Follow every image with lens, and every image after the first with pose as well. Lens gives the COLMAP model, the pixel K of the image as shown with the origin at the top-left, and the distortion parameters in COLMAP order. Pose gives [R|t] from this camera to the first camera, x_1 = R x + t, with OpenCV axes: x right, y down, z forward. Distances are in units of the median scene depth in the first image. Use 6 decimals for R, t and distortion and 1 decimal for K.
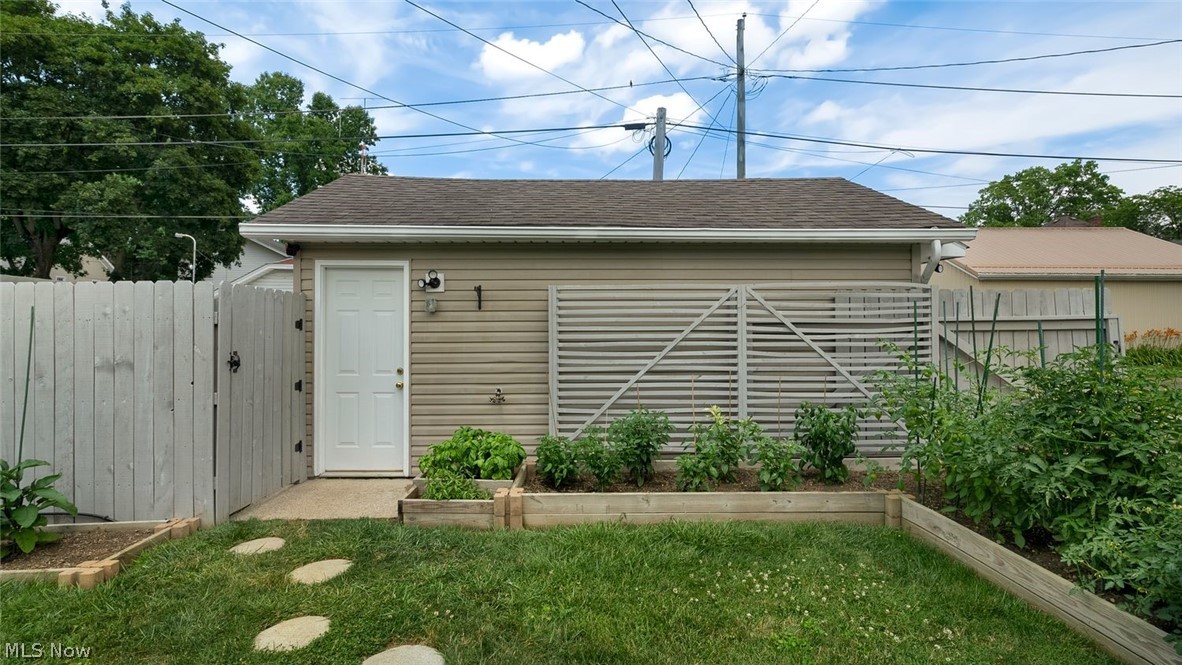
lens RADIAL K [[555.0, 0, 615.5], [0, 555.0, 322.0], [0, 0, 1]] dist [-0.002427, -0.000390]
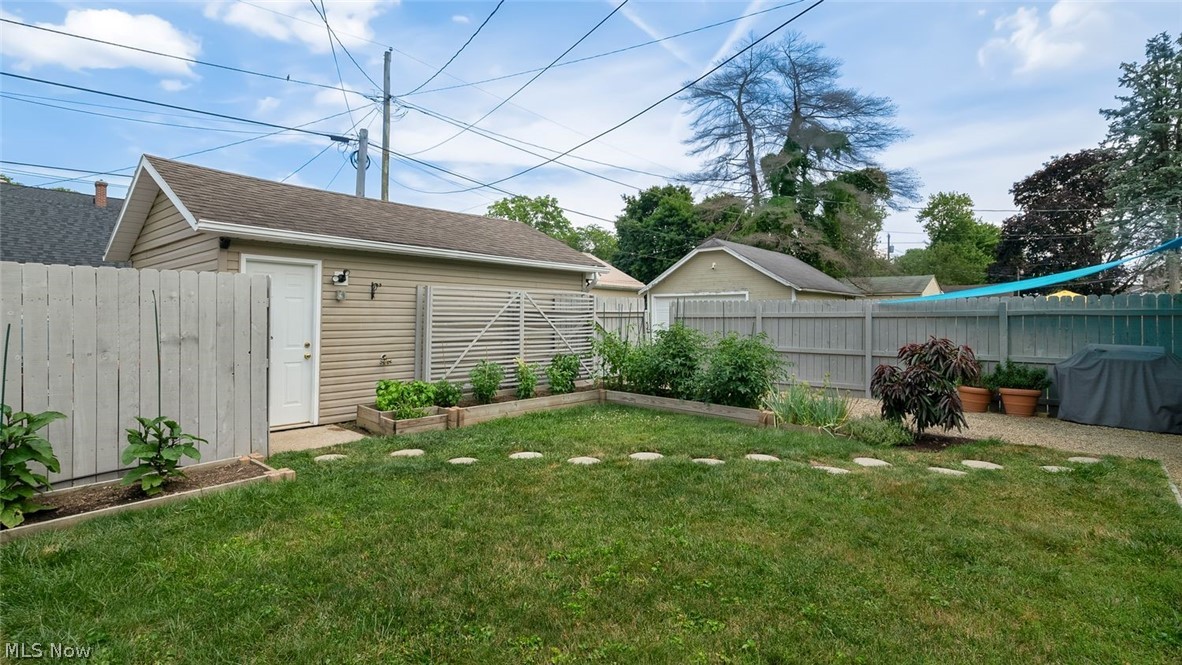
lens RADIAL K [[555.0, 0, 615.5], [0, 555.0, 322.0], [0, 0, 1]] dist [-0.002427, -0.000390]
pose [[0.654456, 0.000736, 0.756100, -0.917897], [-0.017888, 0.999735, 0.014510, 0.003655], [-0.755888, -0.023022, 0.654296, -0.391928]]
